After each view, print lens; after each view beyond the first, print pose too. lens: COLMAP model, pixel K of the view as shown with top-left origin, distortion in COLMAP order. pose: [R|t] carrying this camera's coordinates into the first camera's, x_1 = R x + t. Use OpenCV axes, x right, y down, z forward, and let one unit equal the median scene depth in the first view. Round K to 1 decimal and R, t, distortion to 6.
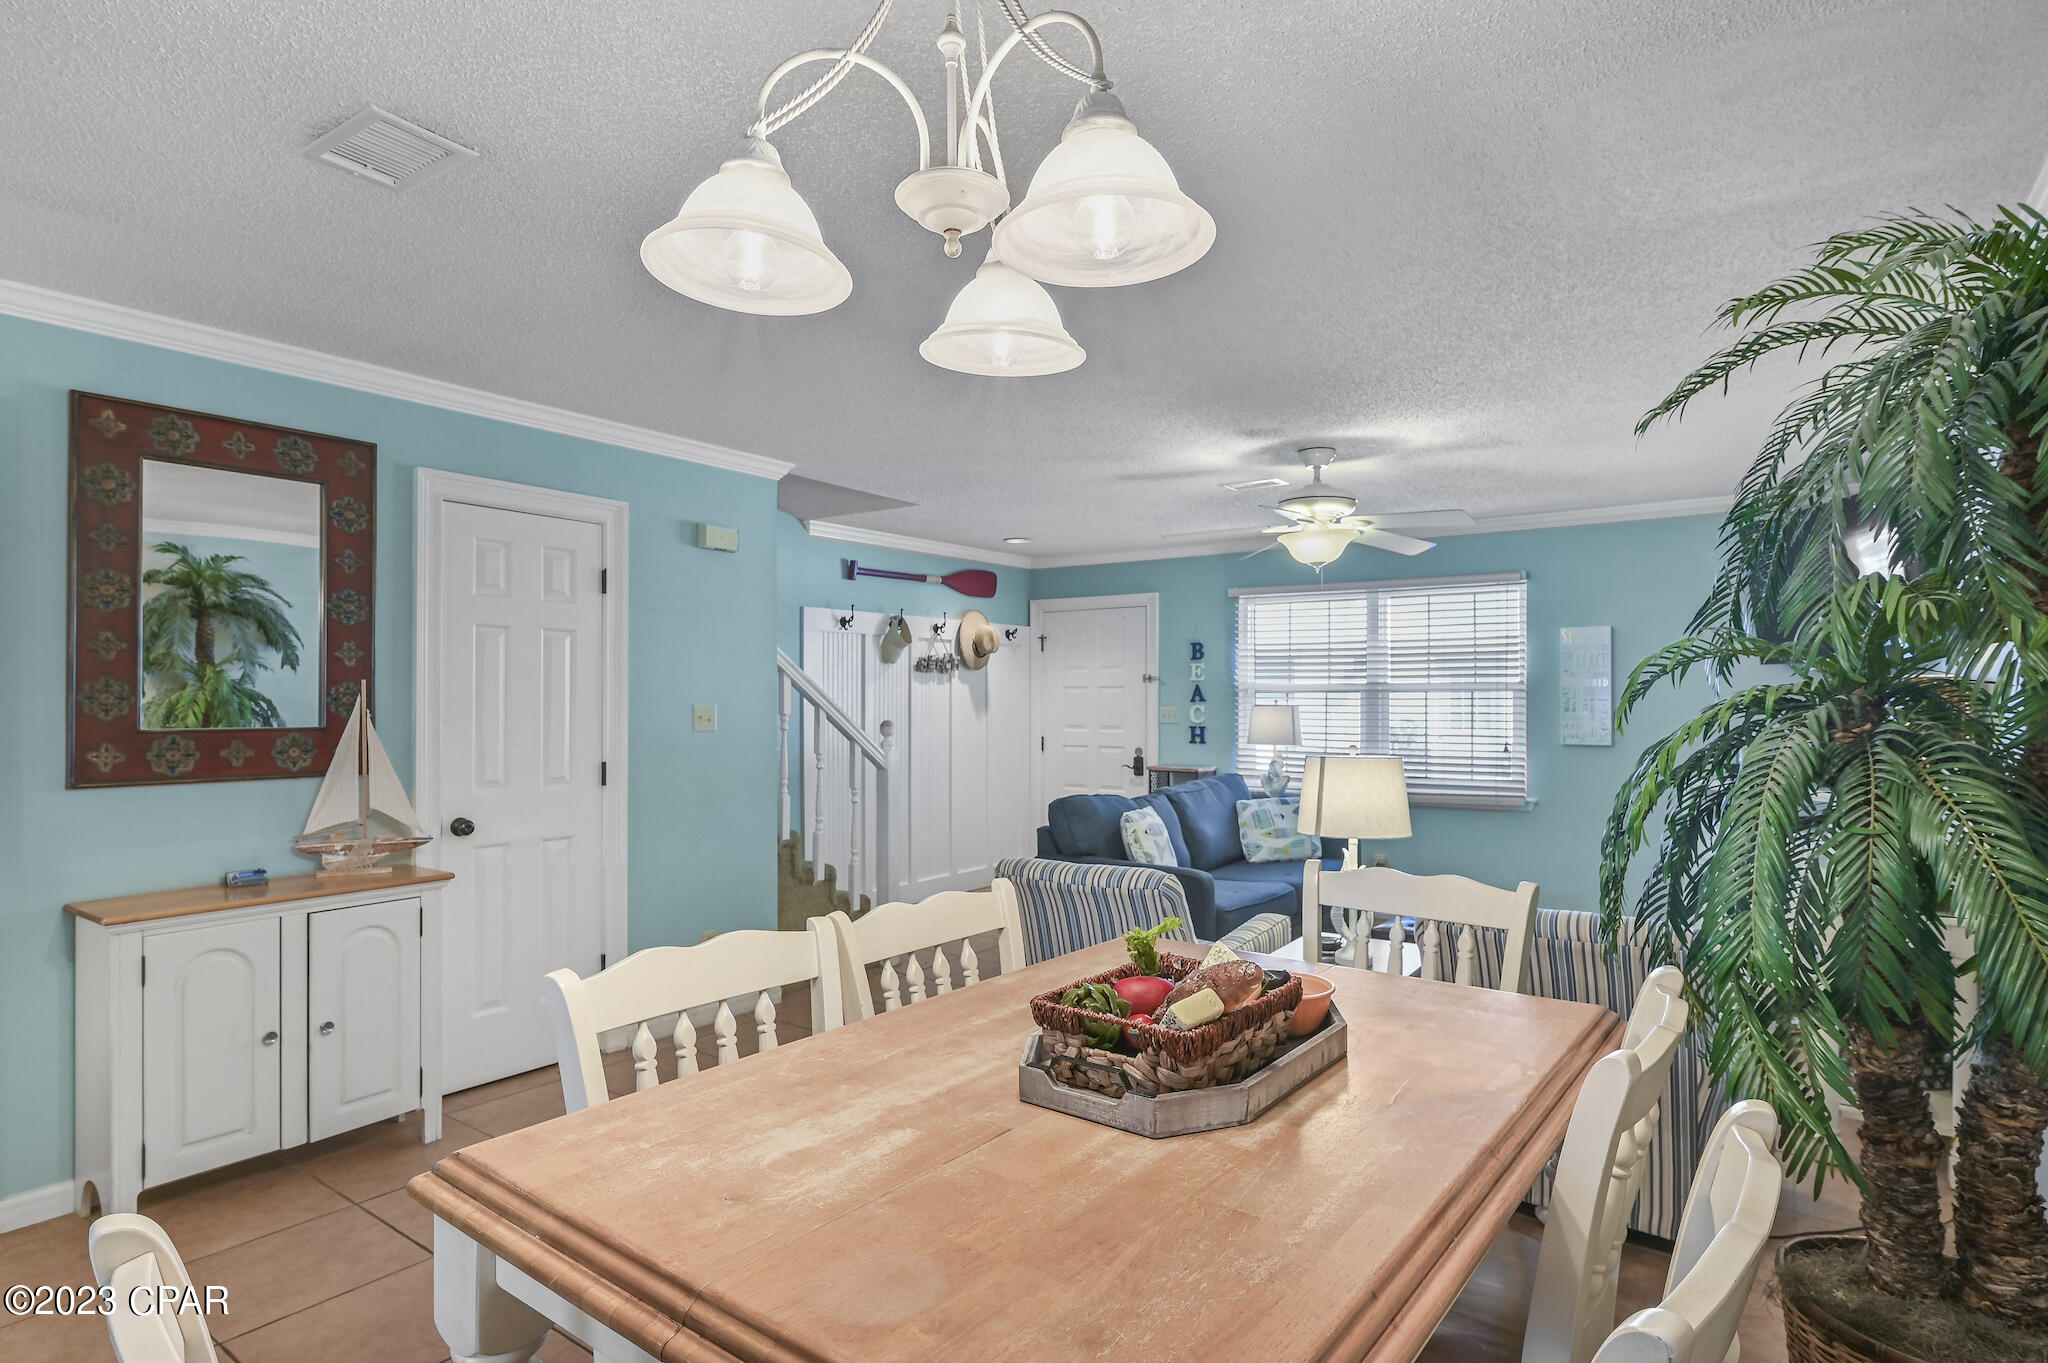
lens RADIAL K [[1090.9, 0, 1027.7], [0, 1090.9, 684.7], [0, 0, 1]] dist [0.014048, 0.000254]
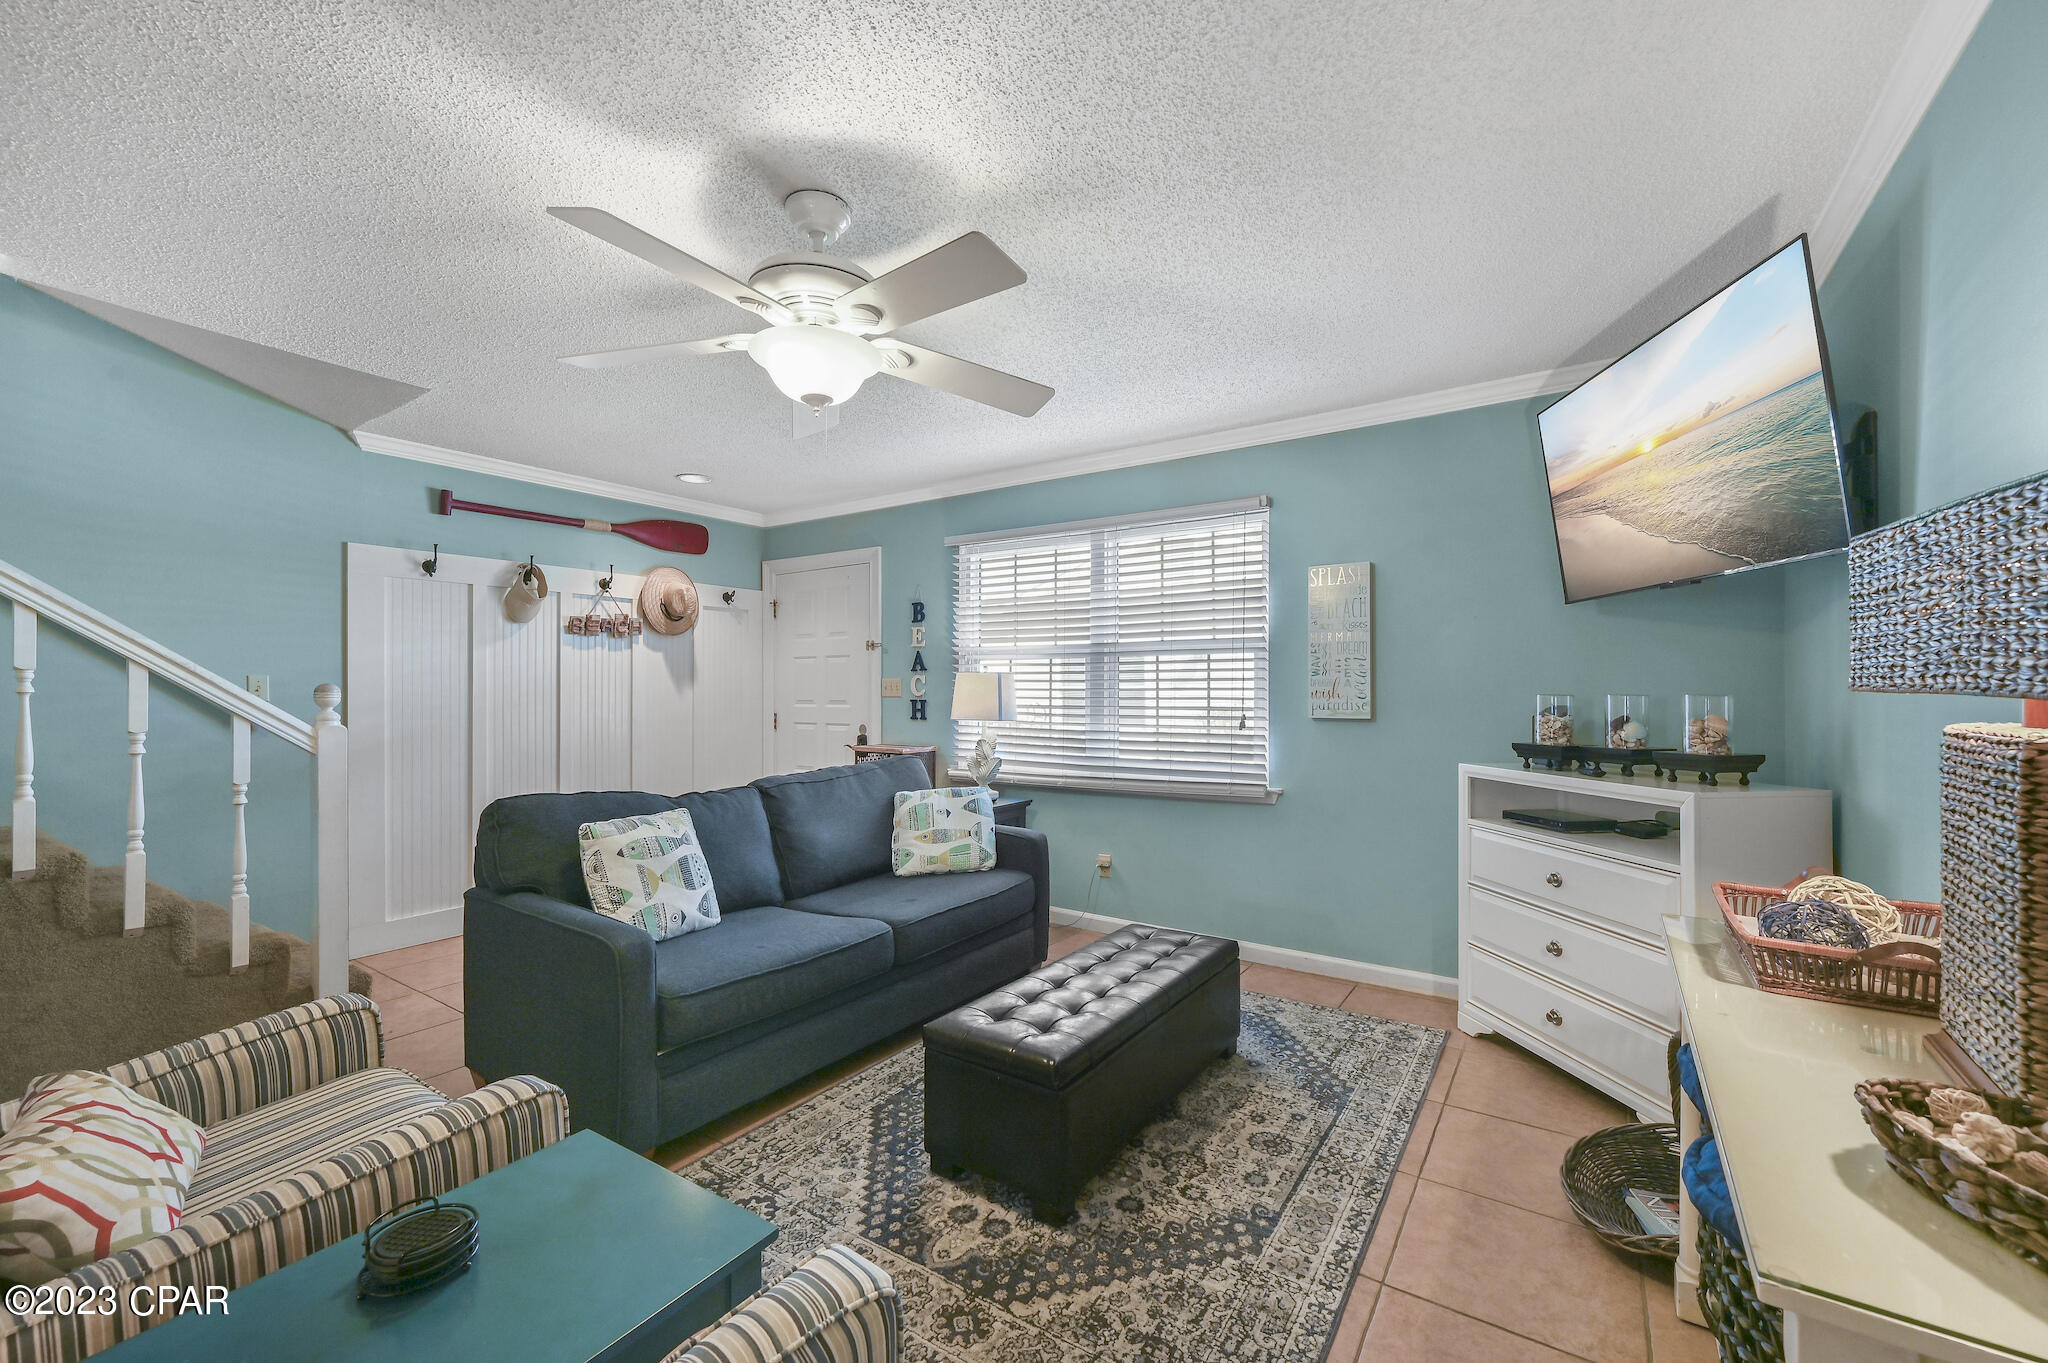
lens RADIAL K [[828.1, 0, 1021.1], [0, 828.1, 686.2], [0, 0, 1]] dist [-0.001788, 0.001464]
pose [[0.999758, -0.000632, 0.022001, 0.240181], [0.000488, 0.999978, 0.006544, 0.025080], [-0.022005, -0.006532, 0.999737, 0.372496]]
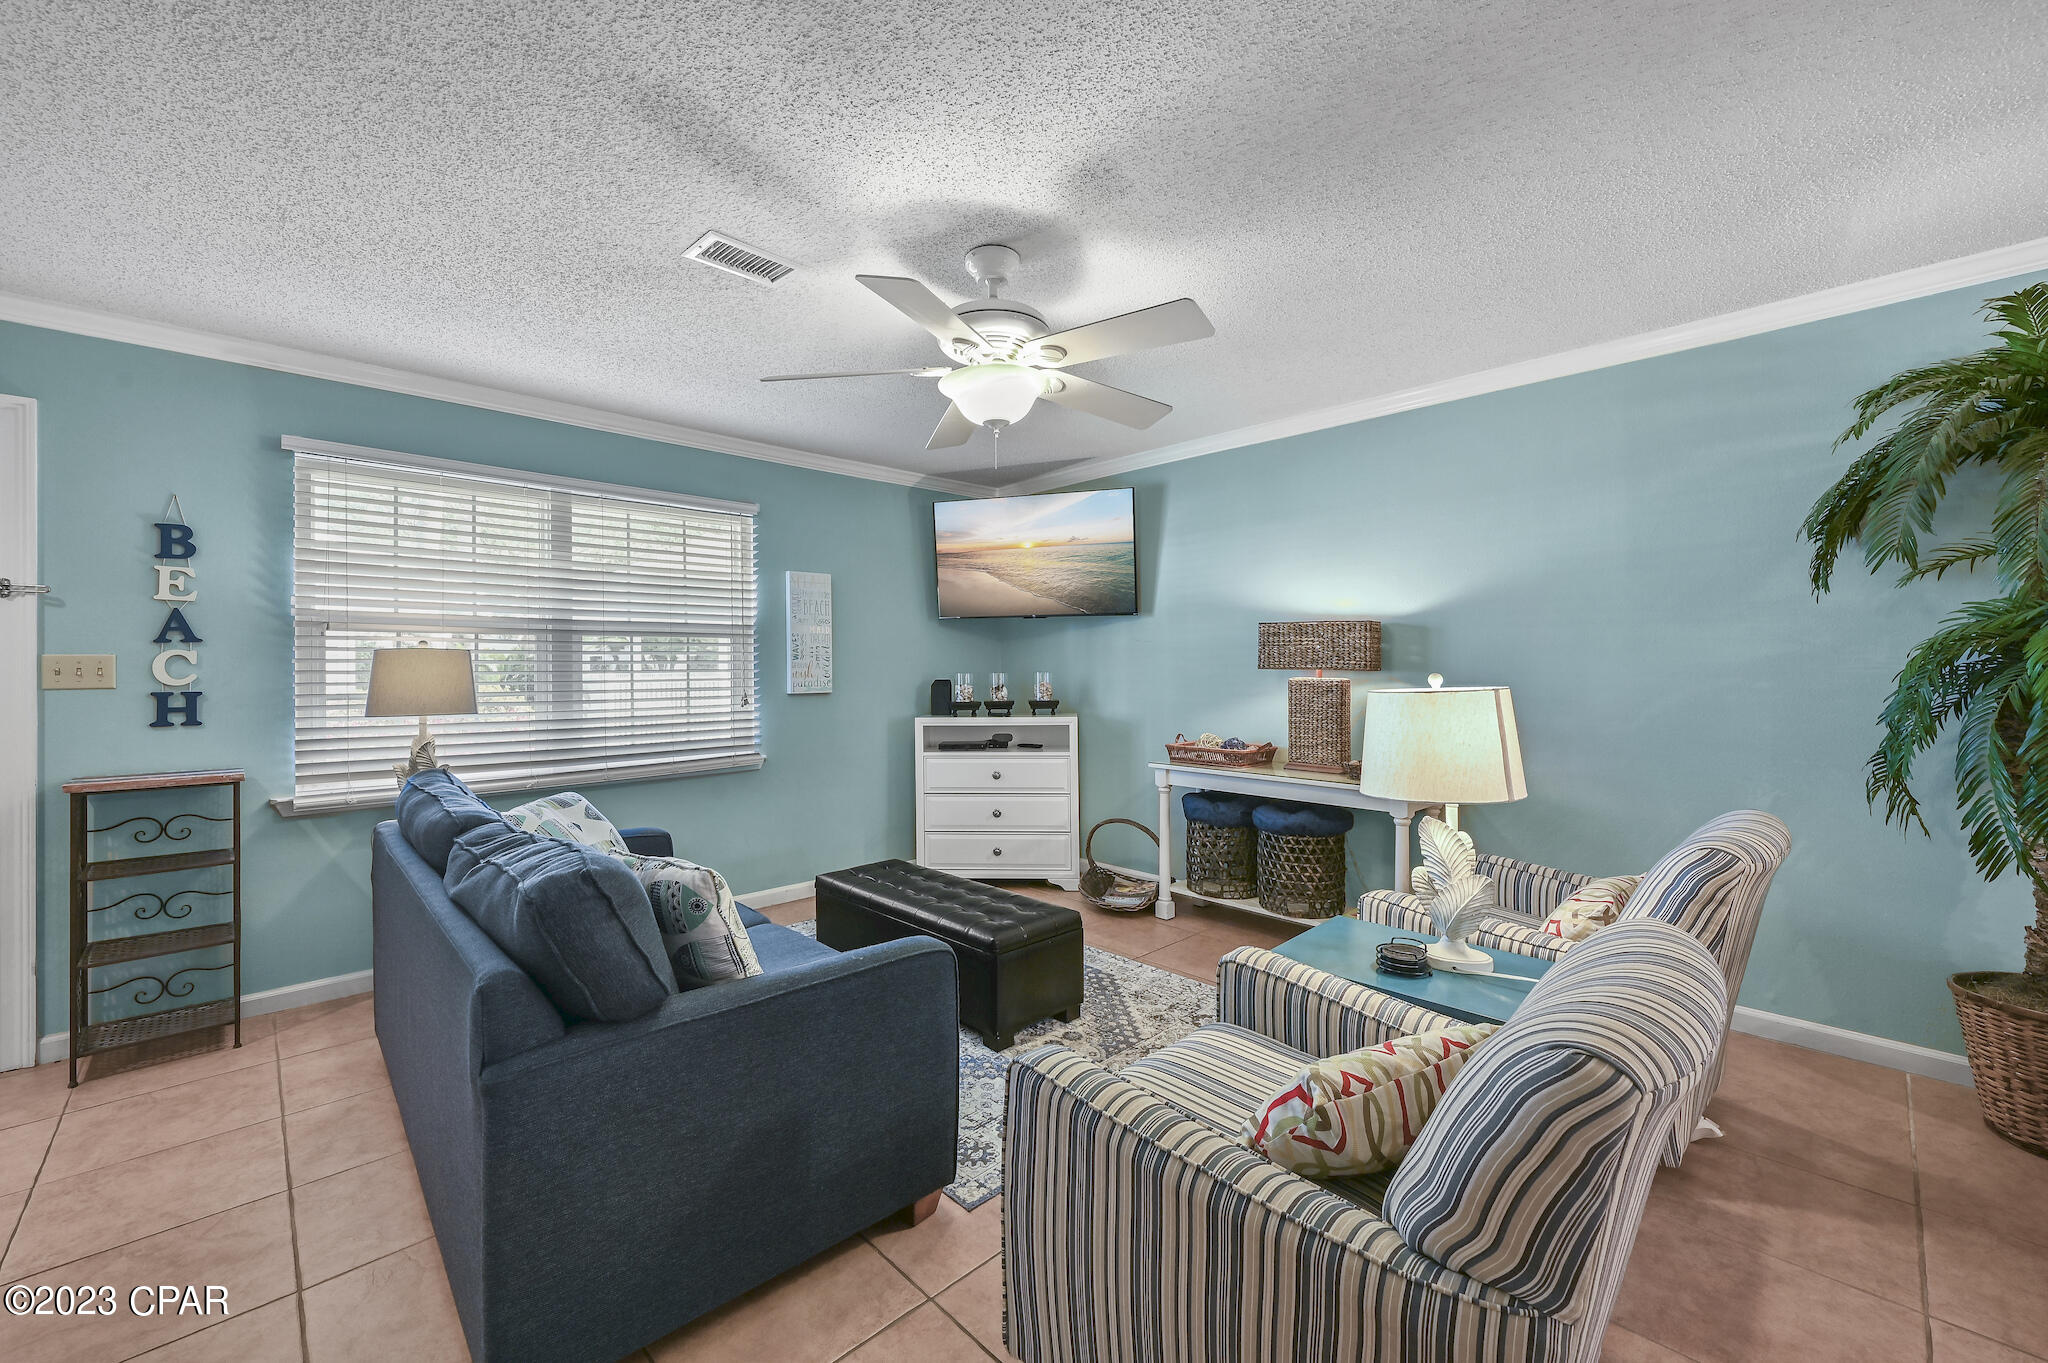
lens RADIAL K [[828.1, 0, 1019.6], [0, 828.1, 669.0], [0, 0, 1]] dist [-0.001788, 0.001464]
pose [[0.182481, -0.002715, 0.983206, -0.158633], [-0.004832, 0.999982, 0.003658, 0.026270], [-0.983198, -0.005418, 0.182464, 0.595391]]
